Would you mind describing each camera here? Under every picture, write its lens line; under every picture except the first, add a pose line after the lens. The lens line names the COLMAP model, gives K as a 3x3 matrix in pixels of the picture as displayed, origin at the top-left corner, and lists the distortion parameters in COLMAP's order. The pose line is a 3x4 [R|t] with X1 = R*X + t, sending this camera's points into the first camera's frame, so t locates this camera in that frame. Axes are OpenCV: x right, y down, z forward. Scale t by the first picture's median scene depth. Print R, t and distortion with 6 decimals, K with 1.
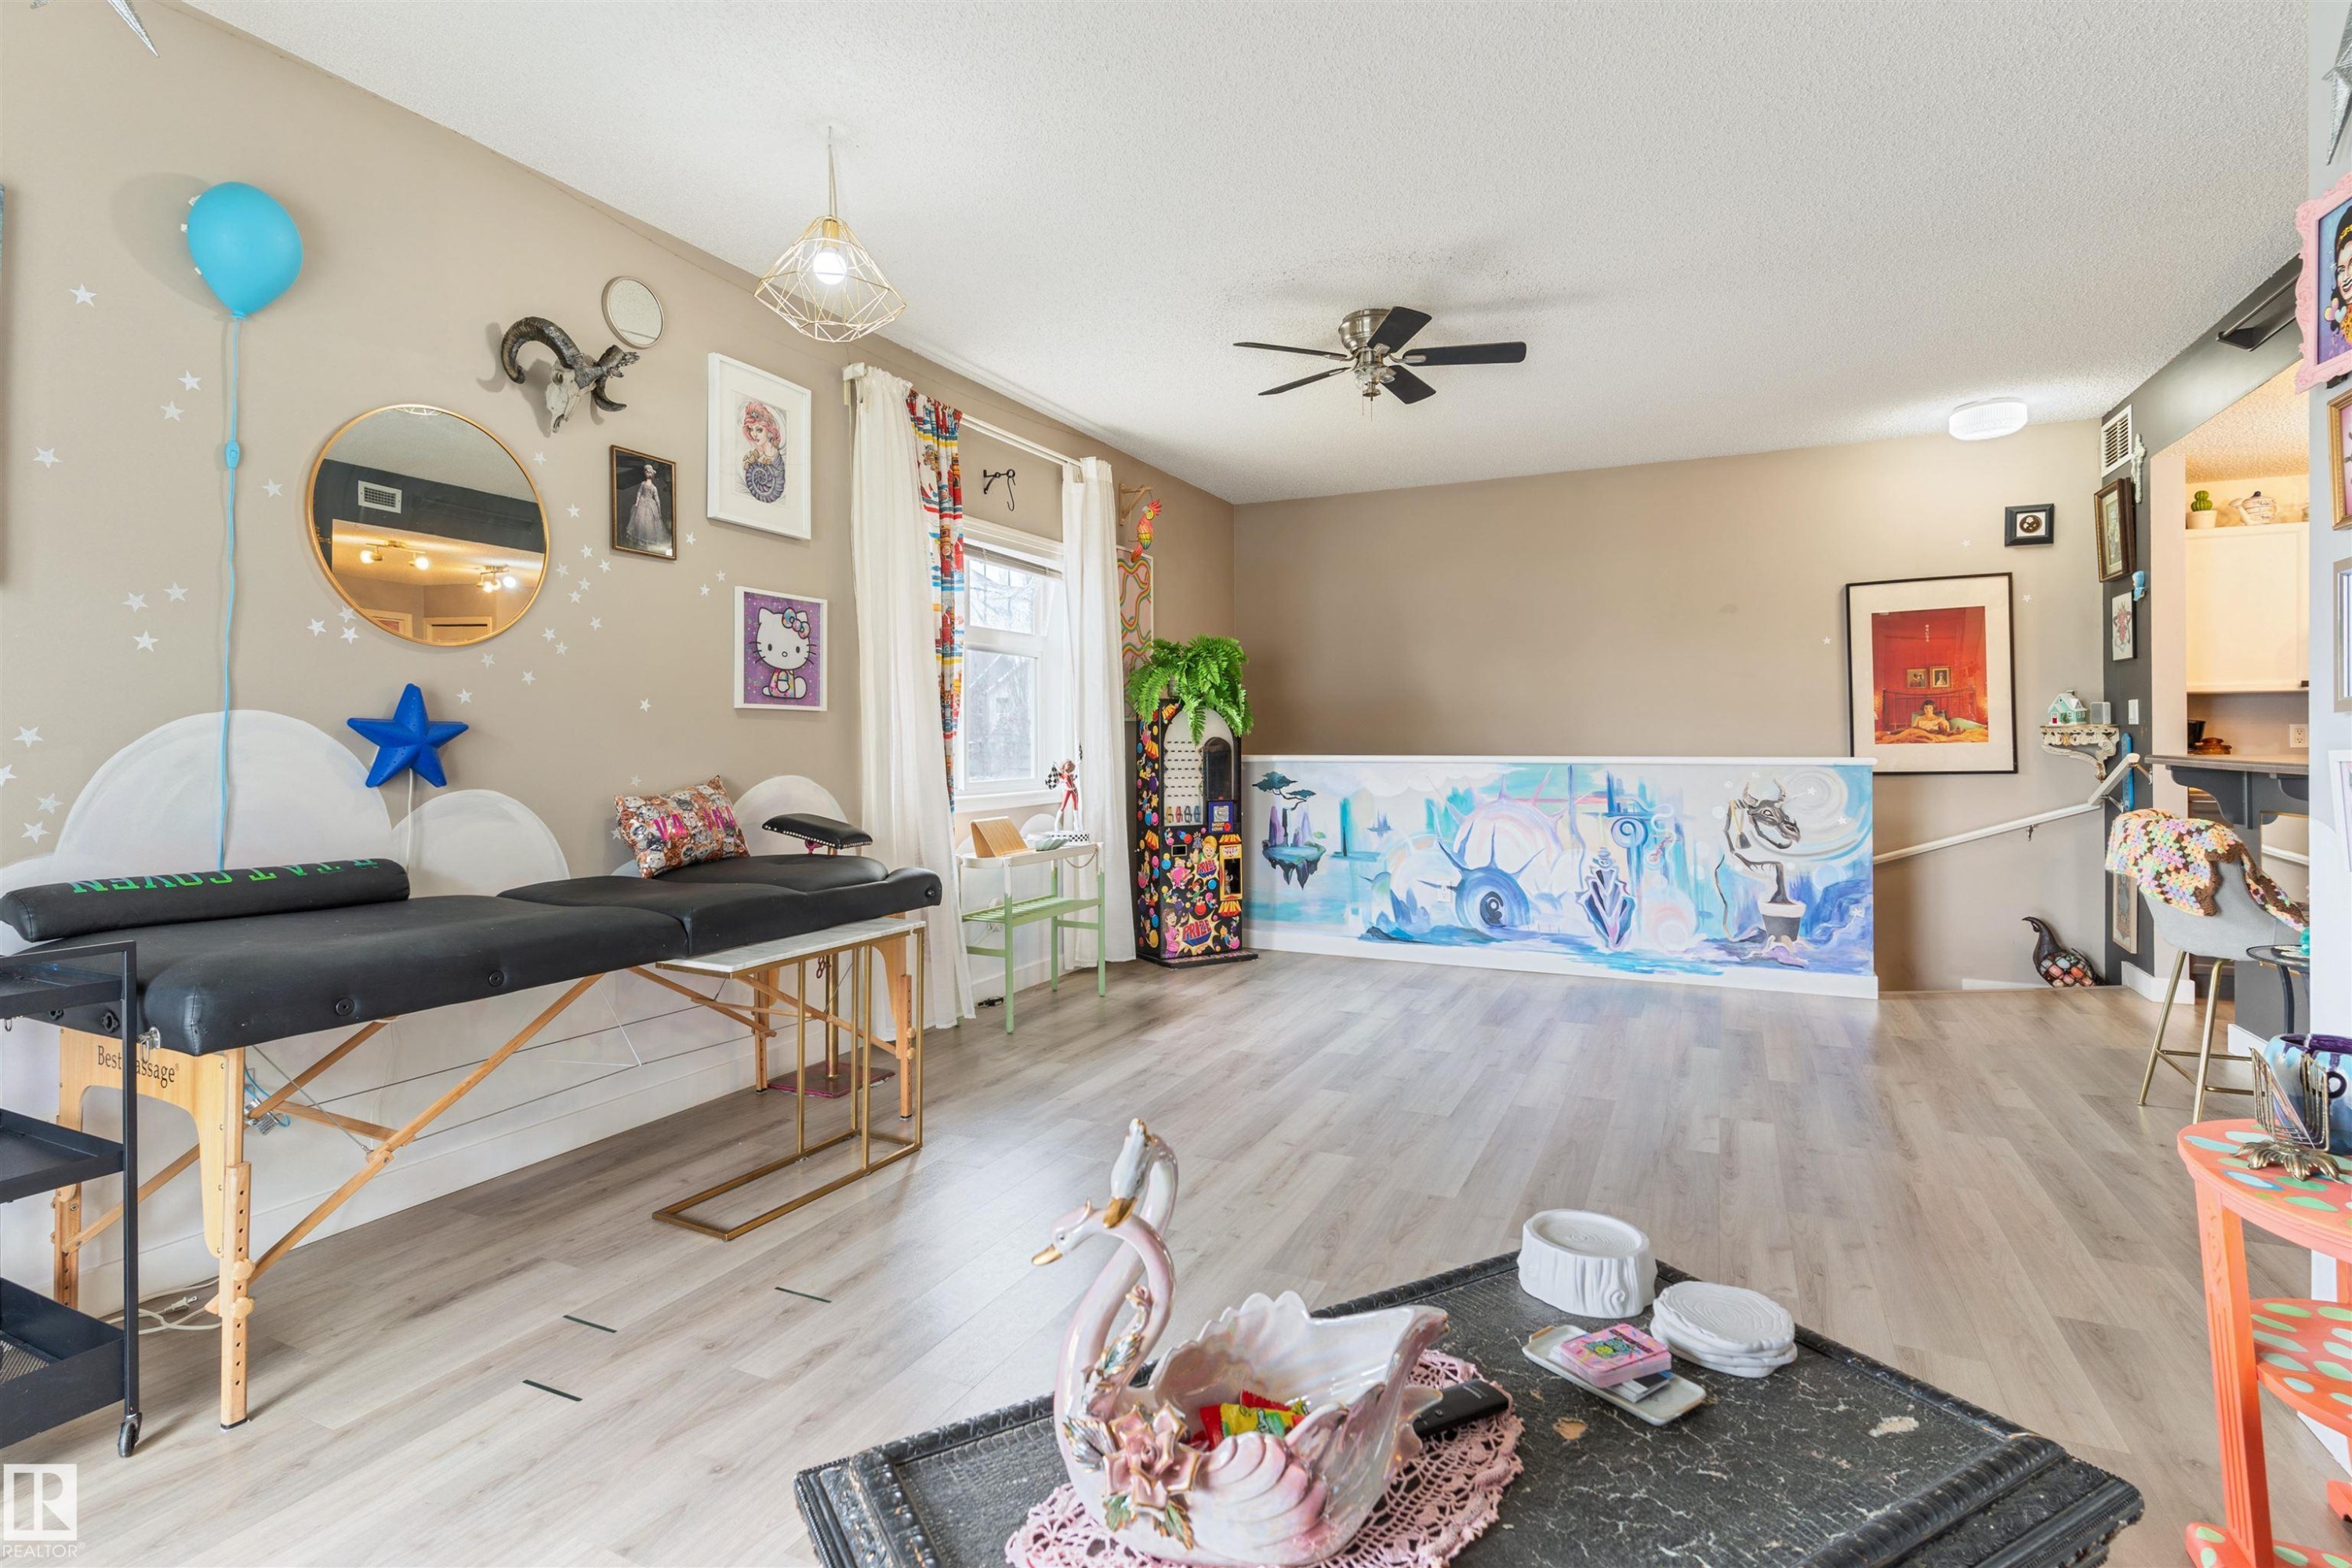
lens RADIAL K [[1149.0, 0, 1162.3], [0, 1149.0, 734.4], [0, 0, 1]] dist [0.004847, -0.000722]
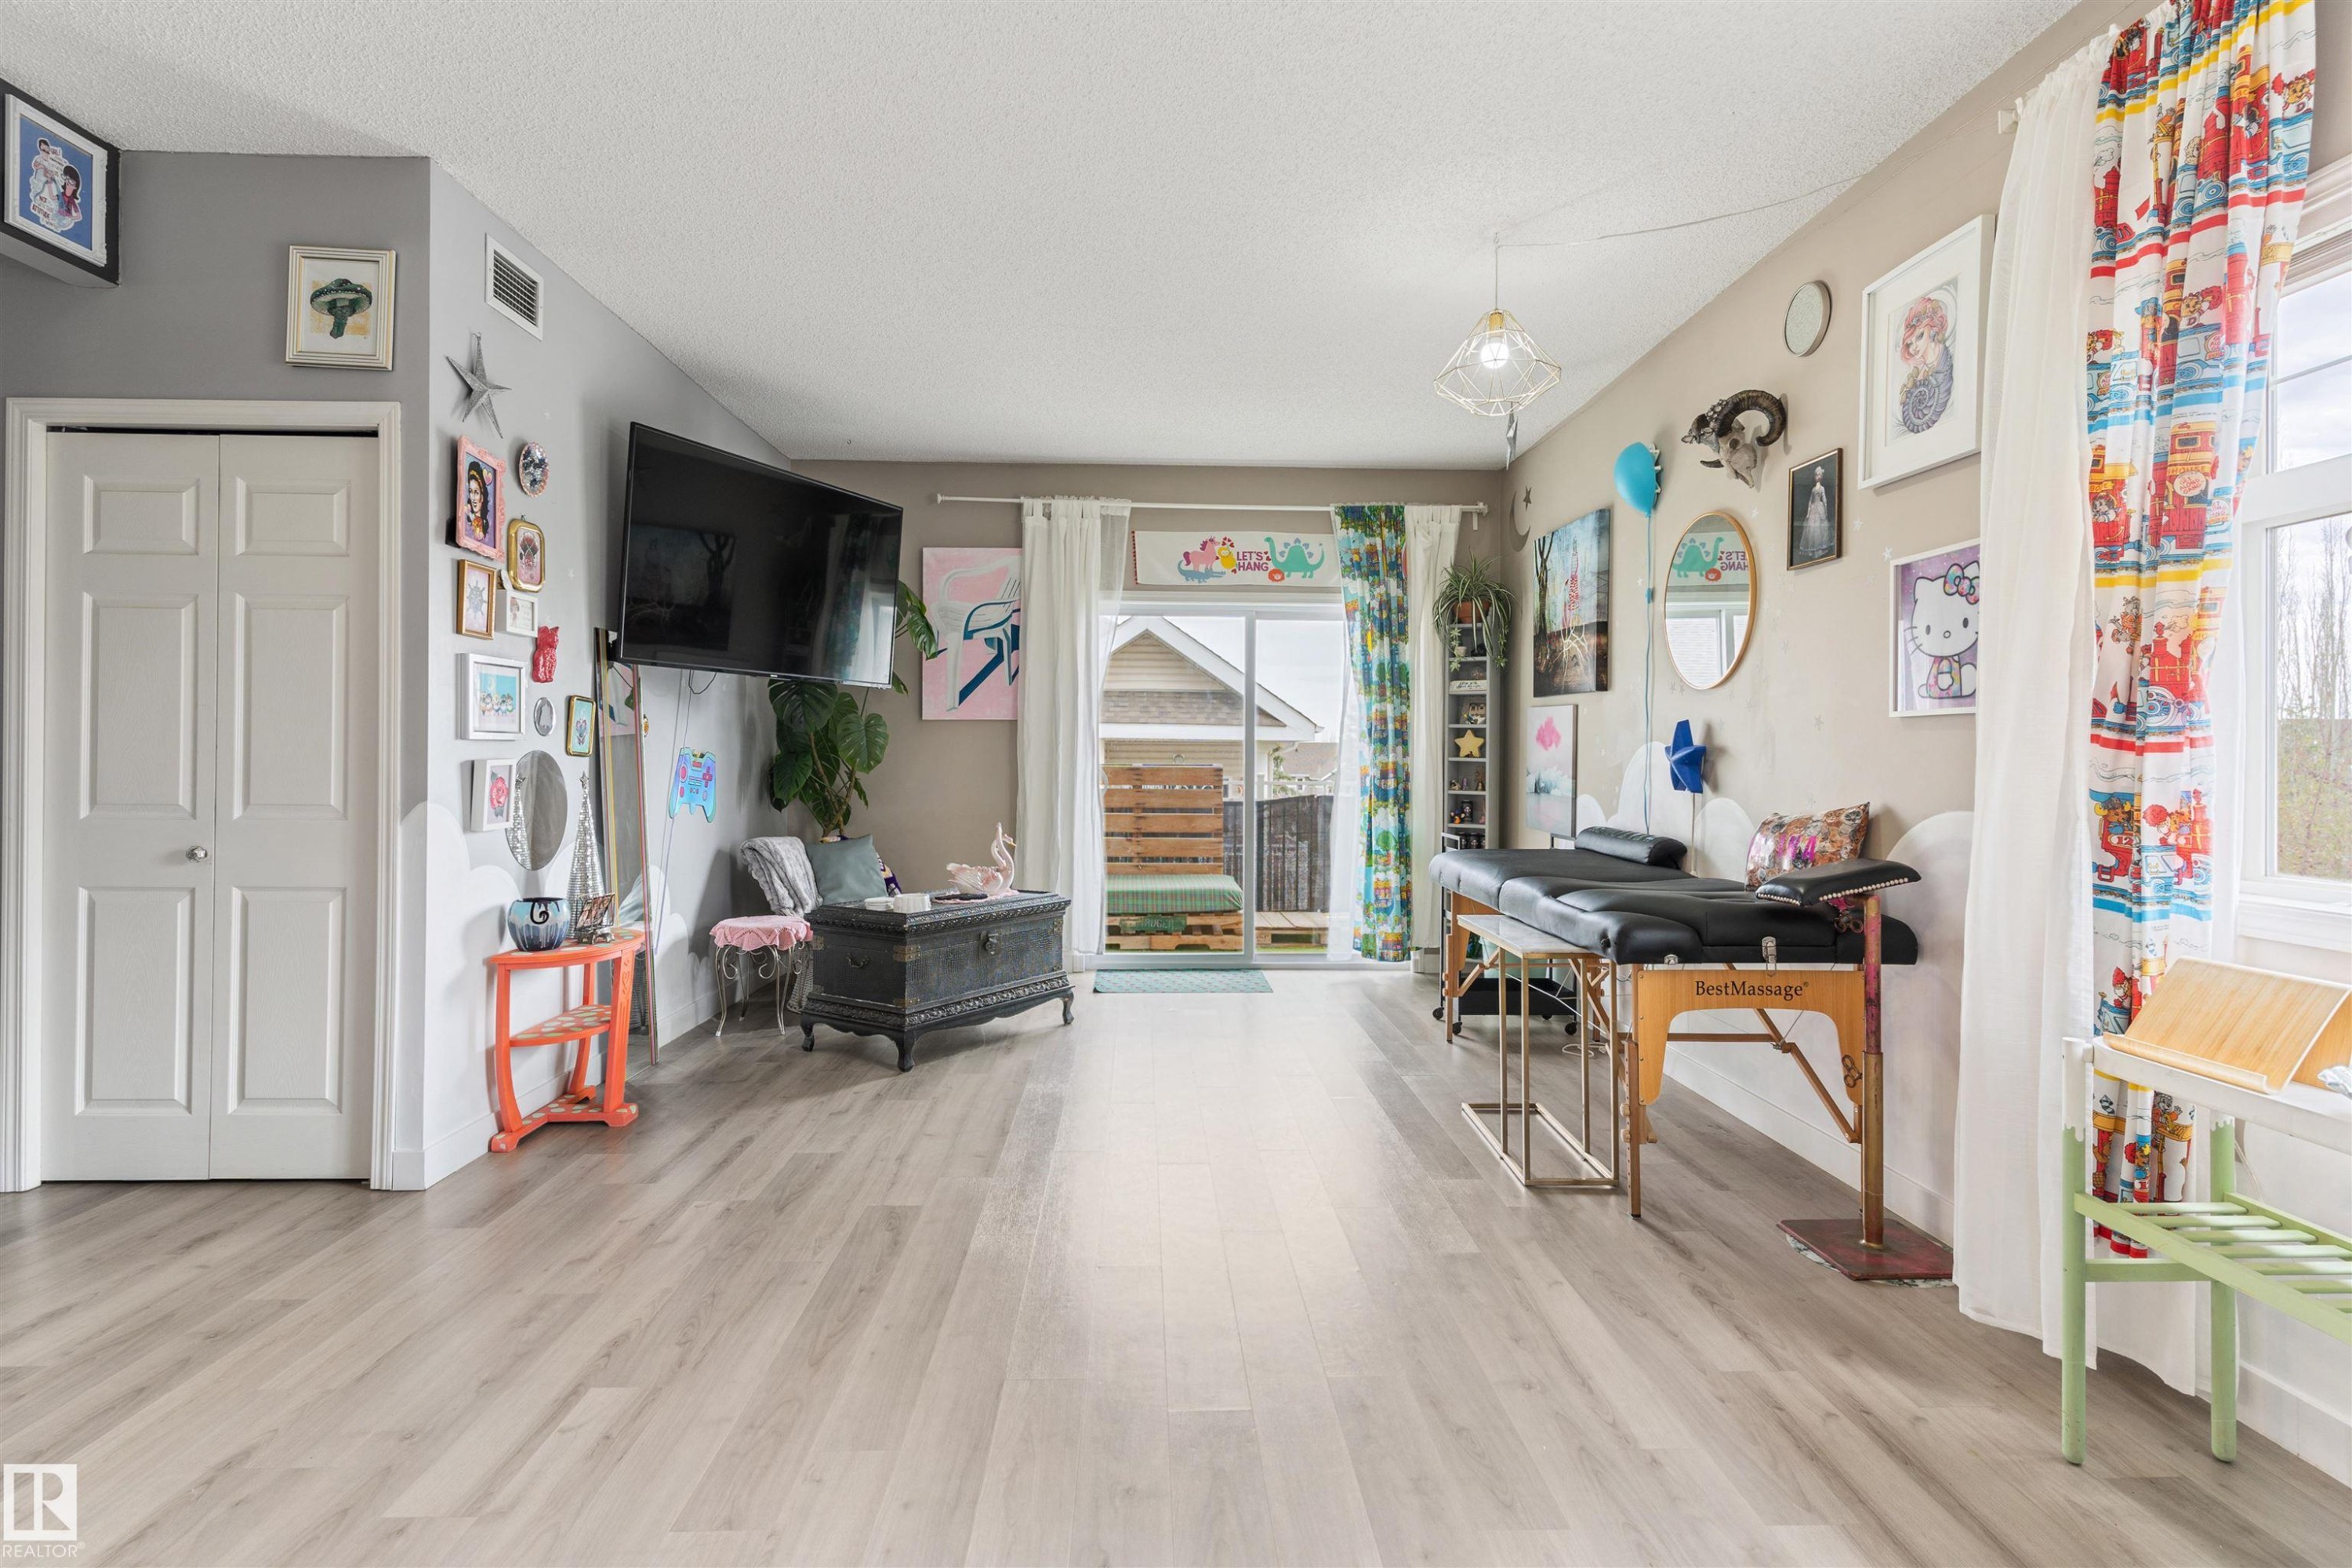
lens RADIAL K [[1121.8, 0, 1187.7], [0, 1121.8, 750.8], [0, 0, 1]] dist [-0.002837, 0.002657]
pose [[-0.878258, -0.005902, -0.478150, 0.303774], [-0.000768, 0.999940, -0.010931, 0.006204], [0.478186, -0.009233, -0.878210, 1.061257]]
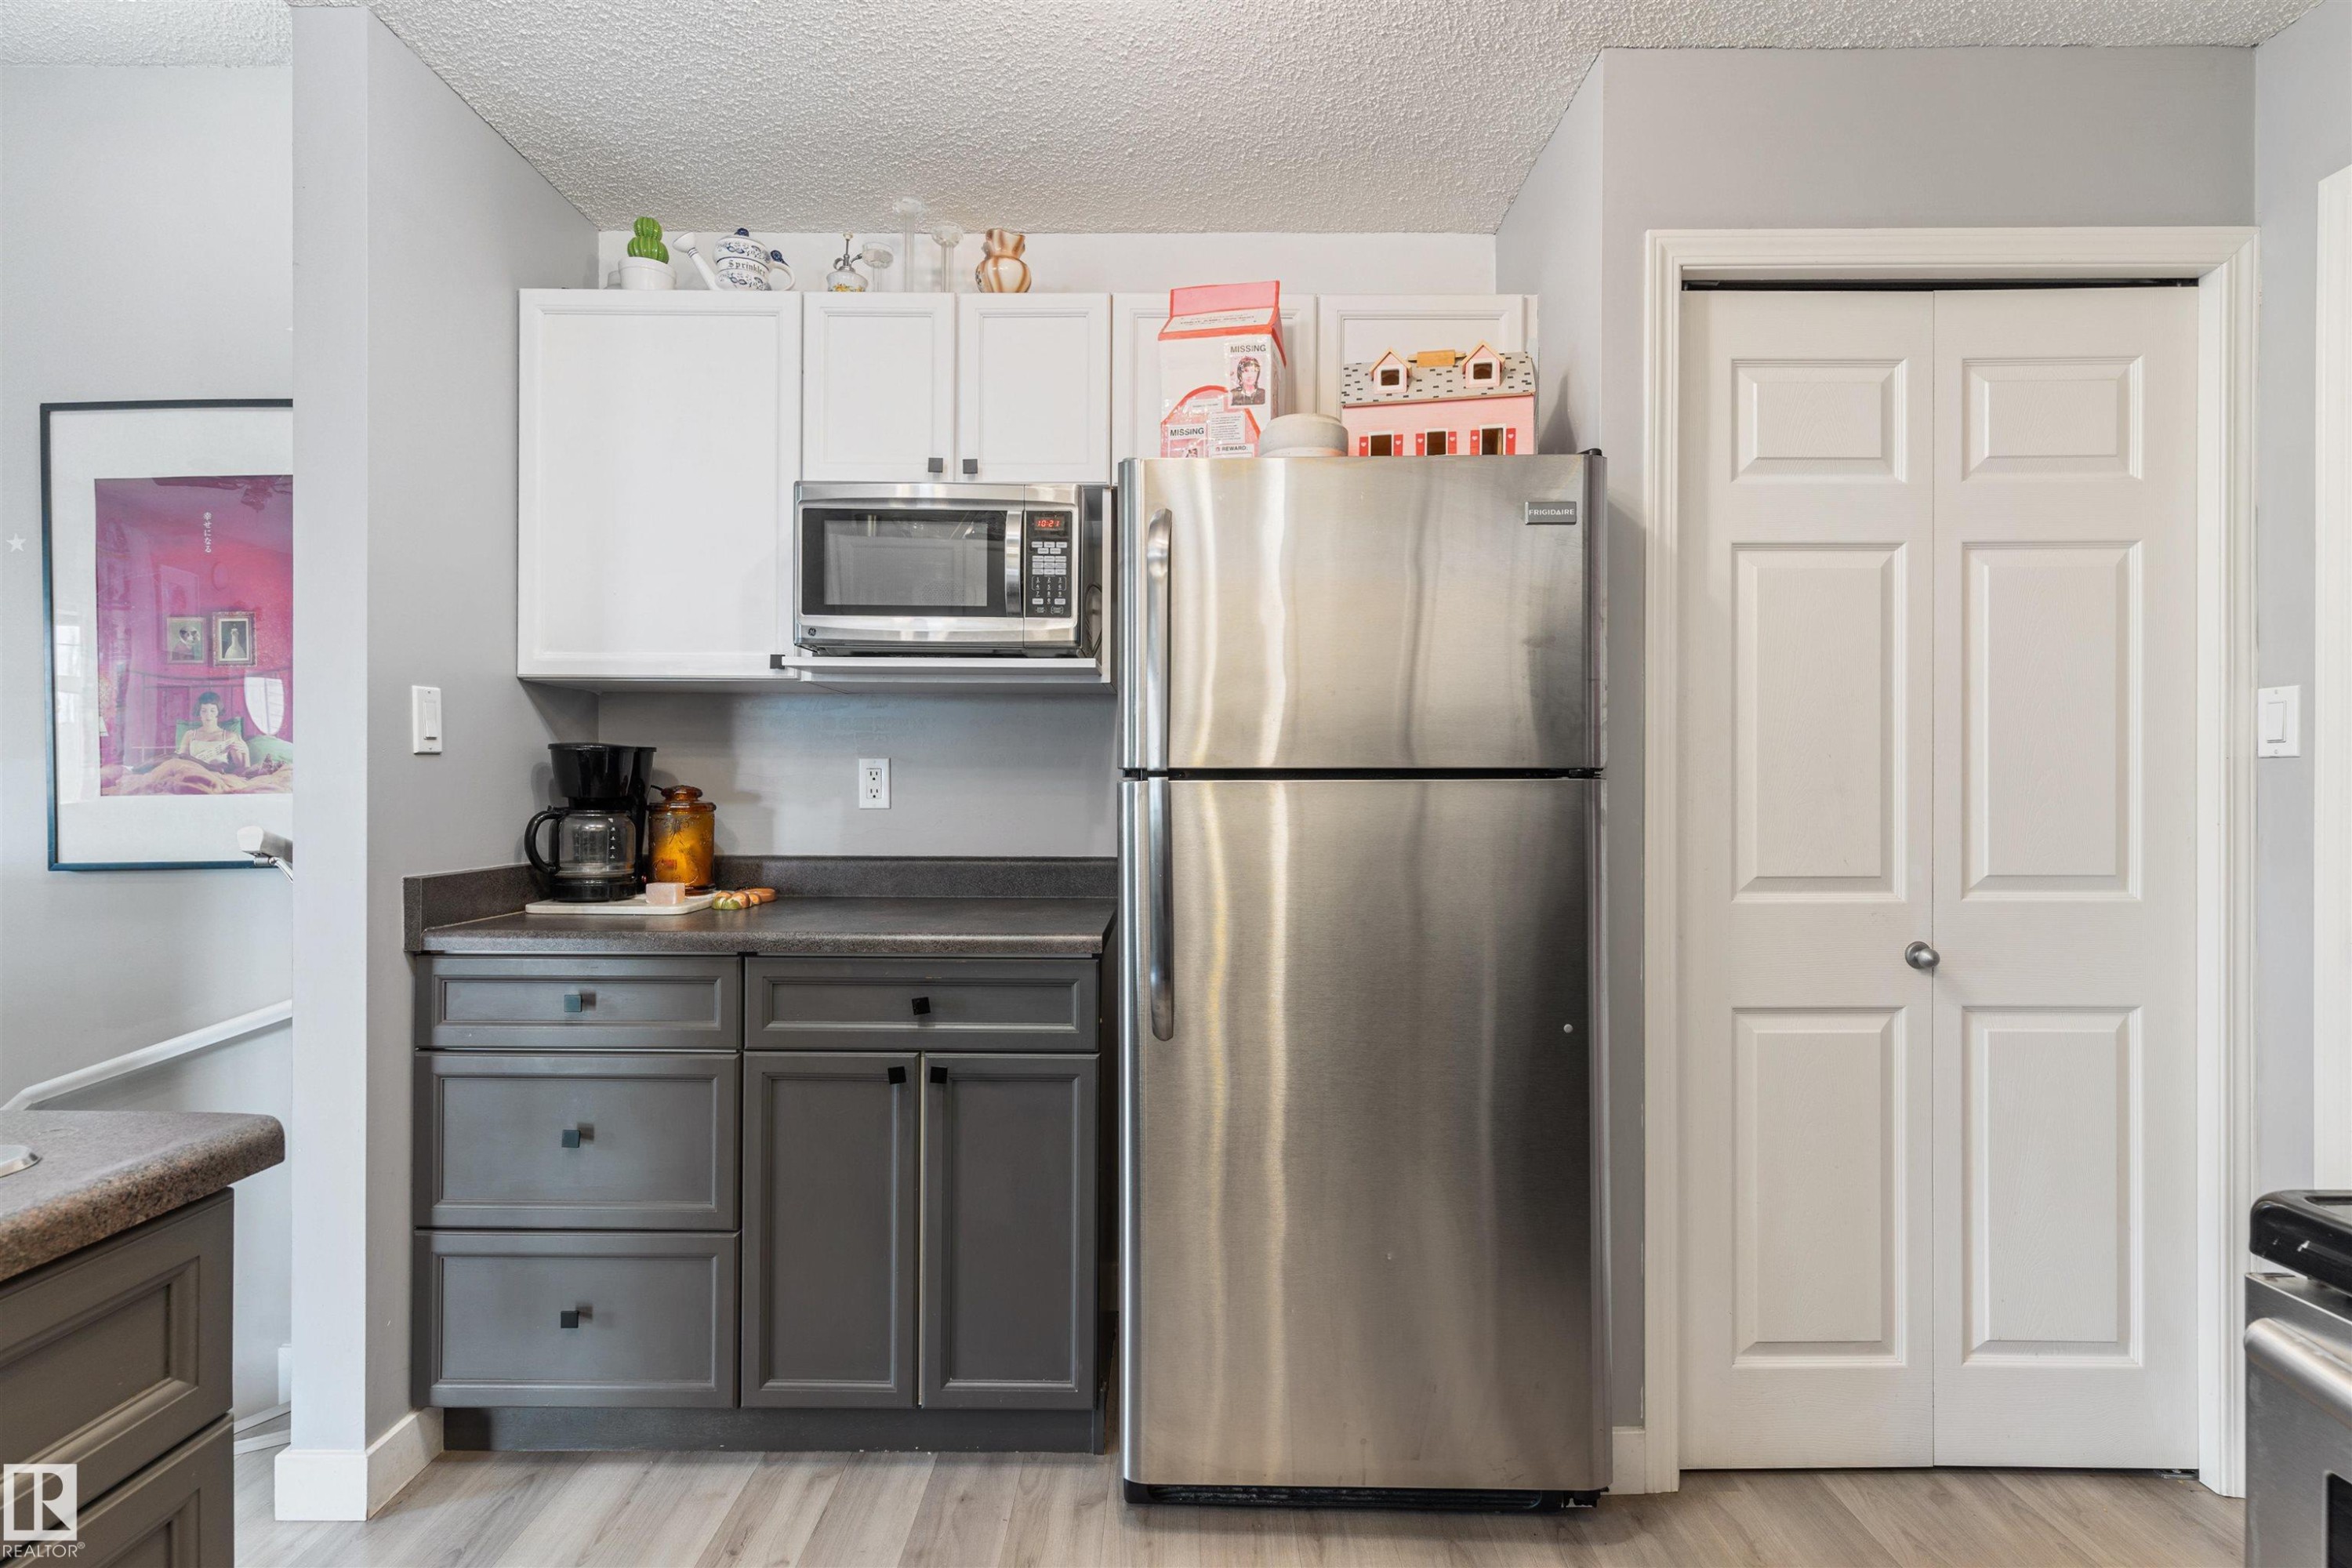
lens RADIAL K [[1149.0, 0, 1178.7], [0, 1149.0, 789.7], [0, 0, 1]] dist [0.004847, -0.000722]
pose [[0.898202, 0.005394, 0.439551, 0.914046], [-0.009111, 0.999938, 0.006348, -0.000103], [-0.439490, -0.009706, 0.898195, 0.531972]]
